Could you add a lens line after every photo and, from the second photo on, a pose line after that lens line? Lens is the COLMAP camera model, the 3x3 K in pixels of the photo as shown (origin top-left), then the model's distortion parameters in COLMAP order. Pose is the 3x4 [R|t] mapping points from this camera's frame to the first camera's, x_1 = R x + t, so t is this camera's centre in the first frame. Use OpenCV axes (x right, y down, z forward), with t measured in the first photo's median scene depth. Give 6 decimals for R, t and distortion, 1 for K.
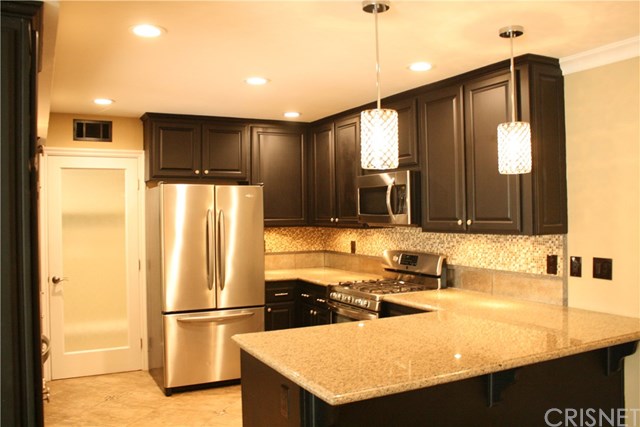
lens RADIAL K [[557.2, 0, 320.0], [0, 557.2, 213.5], [0, 0, 1]] dist [-0.162864, 0.173634]
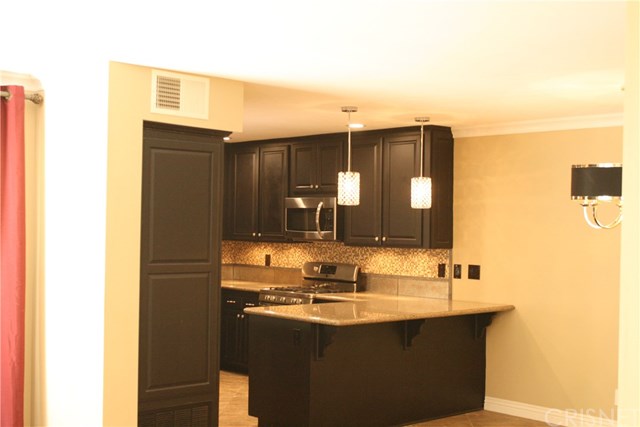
lens RADIAL K [[898.0, 0, 319.3], [0, 898.0, 223.2], [0, 0, 1]] dist [-0.018075, -0.027594]
pose [[0.965390, 0.030253, 0.259048, -0.448472], [-0.028891, 0.999541, -0.009063, 0.001679], [-0.259204, 0.001265, 0.965822, -1.075736]]
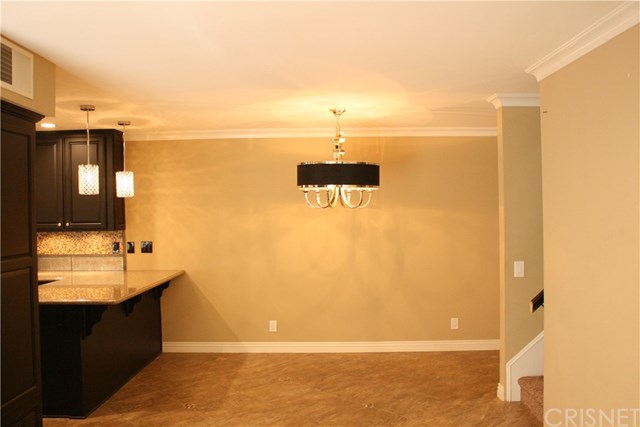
lens RADIAL K [[557.2, 0, 320.0], [0, 557.2, 213.5], [0, 0, 1]] dist [-0.162864, 0.173634]
pose [[0.477518, 0.001539, 0.878620, -0.740812], [0.012045, 0.999893, -0.008297, 0.005896], [-0.878539, 0.014545, 0.477449, -0.384784]]
